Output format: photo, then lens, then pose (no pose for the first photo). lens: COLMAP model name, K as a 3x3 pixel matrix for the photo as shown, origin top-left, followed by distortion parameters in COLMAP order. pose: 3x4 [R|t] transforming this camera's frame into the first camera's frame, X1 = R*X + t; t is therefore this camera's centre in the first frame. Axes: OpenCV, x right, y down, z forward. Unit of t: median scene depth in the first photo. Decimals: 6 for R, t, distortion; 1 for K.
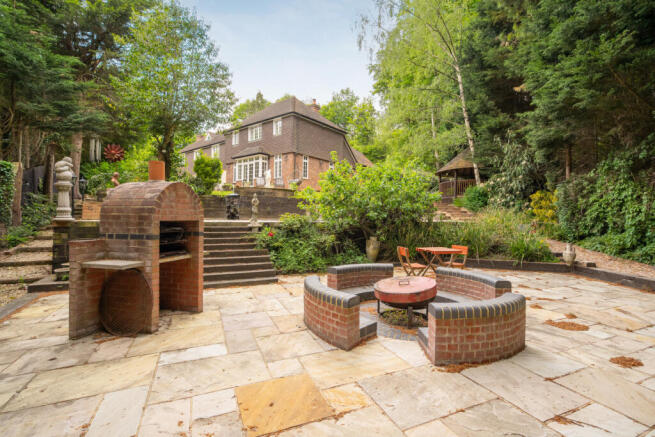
lens RADIAL K [[300.0, 0, 329.0], [0, 300.0, 218.2], [0, 0, 1]] dist [0.003735, 0.000437]
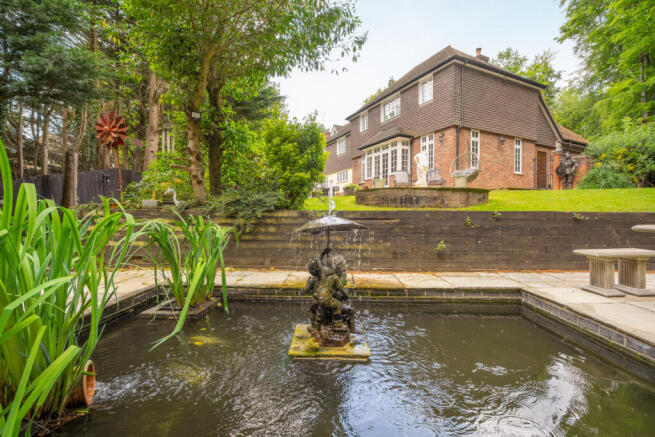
lens RADIAL K [[300.0, 0, 327.3], [0, 300.0, 219.1], [0, 0, 1]] dist [0.003735, 0.000437]
pose [[0.907423, -0.002968, -0.420208, -0.092011], [0.005199, 0.999978, 0.004164, -0.034664], [0.420186, -0.005964, 0.907418, 0.322515]]
